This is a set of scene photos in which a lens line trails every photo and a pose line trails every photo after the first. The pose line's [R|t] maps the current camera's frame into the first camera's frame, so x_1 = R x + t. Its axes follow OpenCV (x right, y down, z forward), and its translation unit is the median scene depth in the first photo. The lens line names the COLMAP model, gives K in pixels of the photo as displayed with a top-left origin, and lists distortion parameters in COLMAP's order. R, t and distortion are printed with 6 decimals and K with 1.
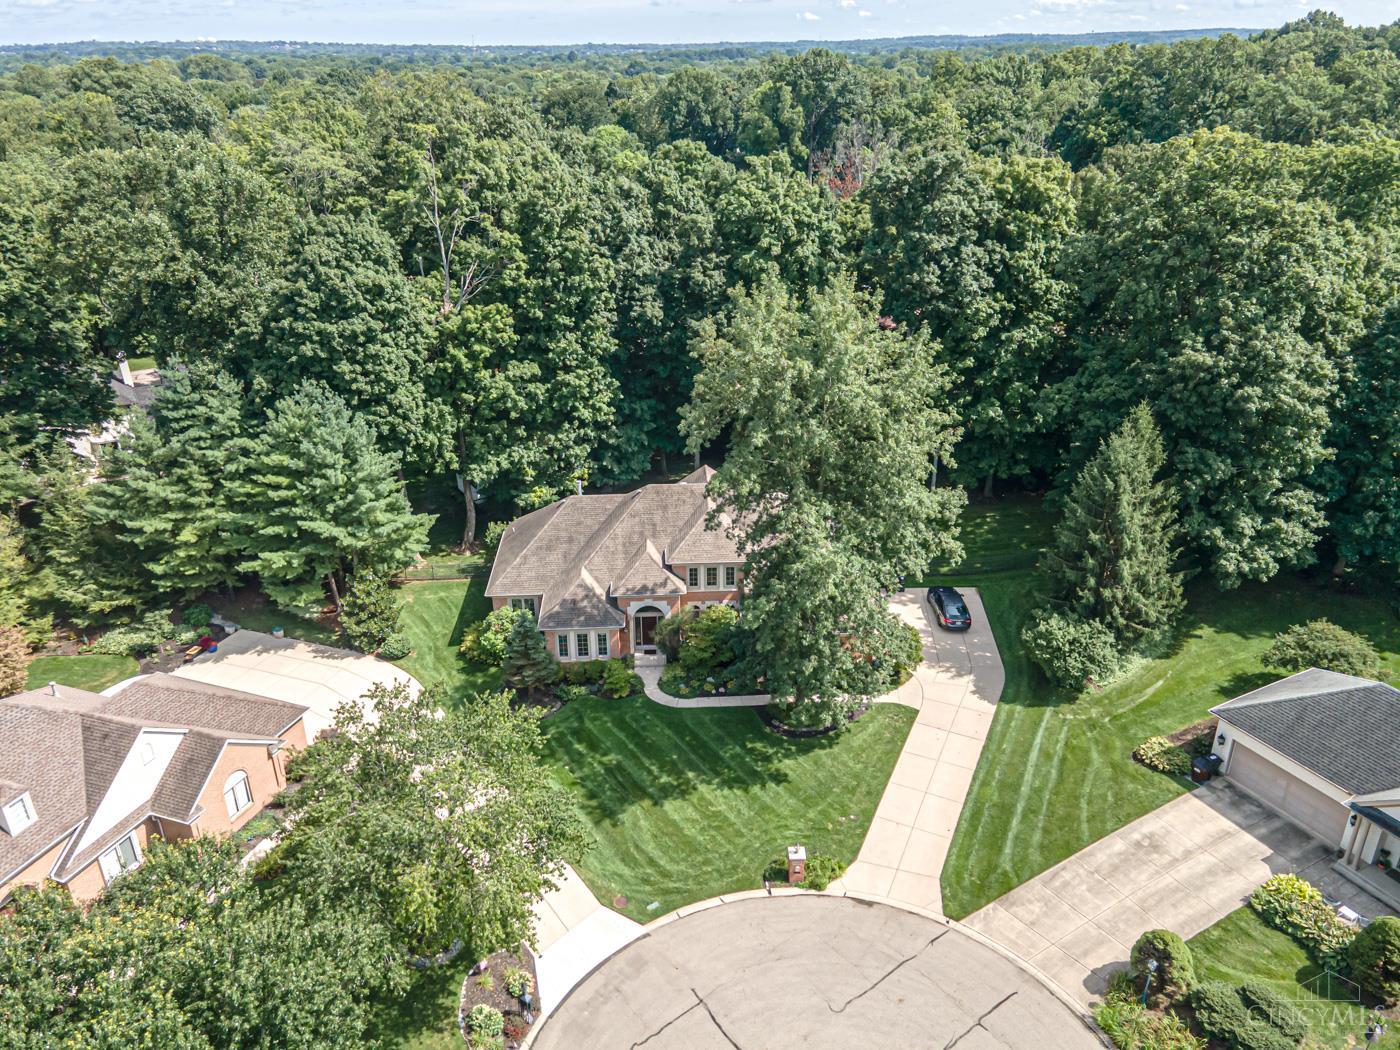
lens RADIAL K [[992.9, 0, 700.0], [0, 992.9, 525.0], [0, 0, 1]] dist [0.000997, 0.001215]
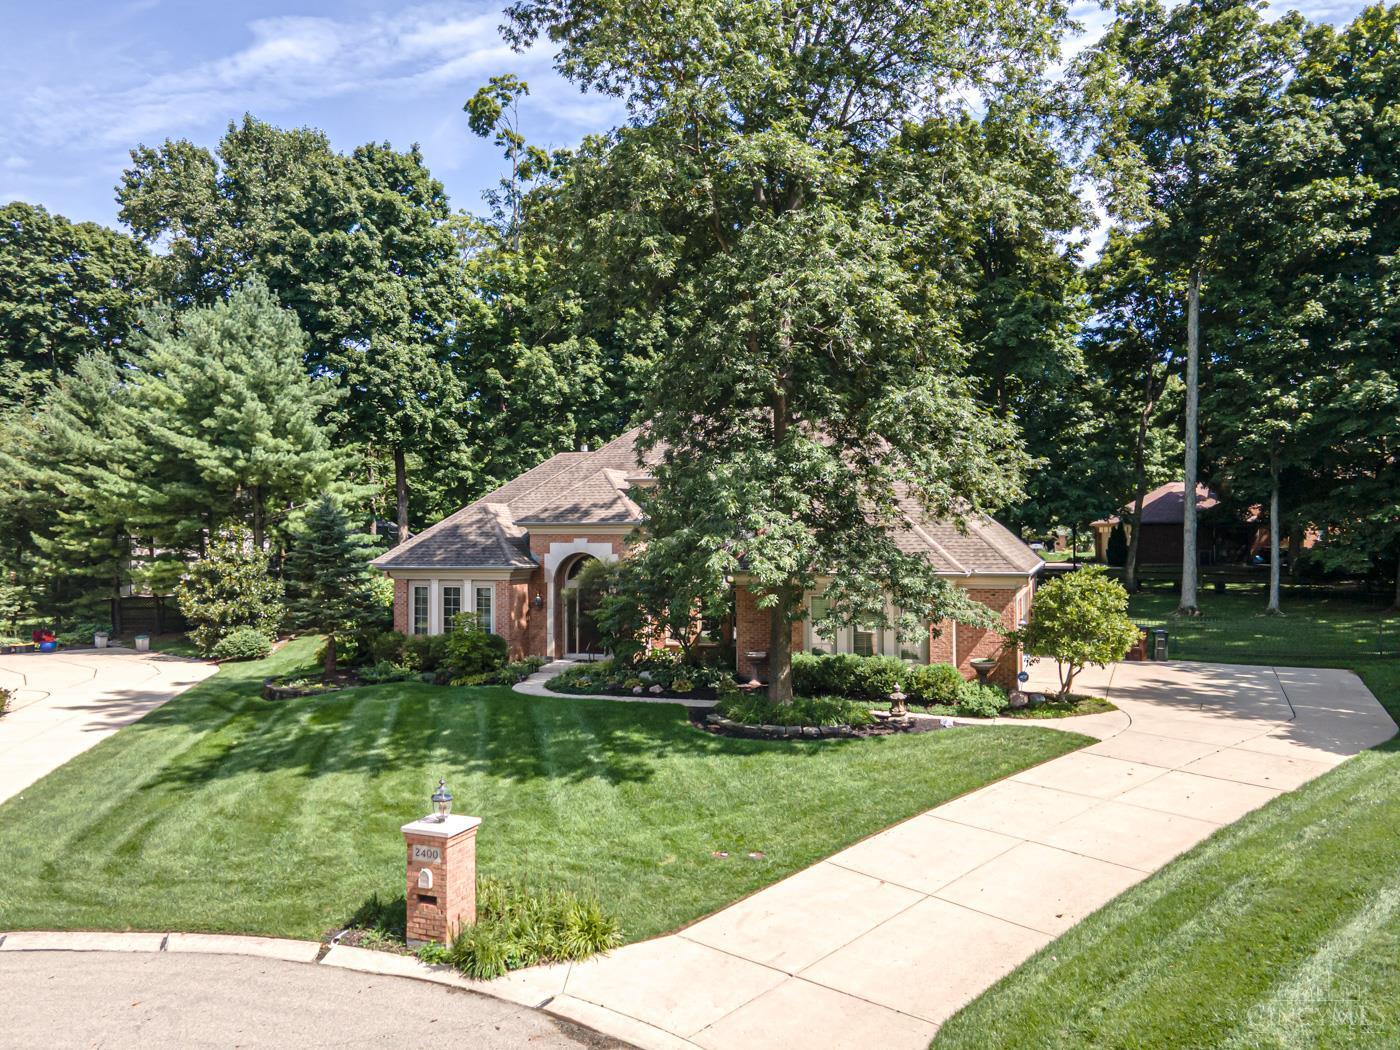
lens RADIAL K [[1011.8, 0, 693.9], [0, 1011.8, 530.4], [0, 0, 1]] dist [0.056807, 0.008115]
pose [[0.922846, 0.007506, -0.385097, 0.242058], [-0.168743, 0.906633, -0.386706, 0.307860], [0.346239, 0.421853, 0.837949, 0.639799]]
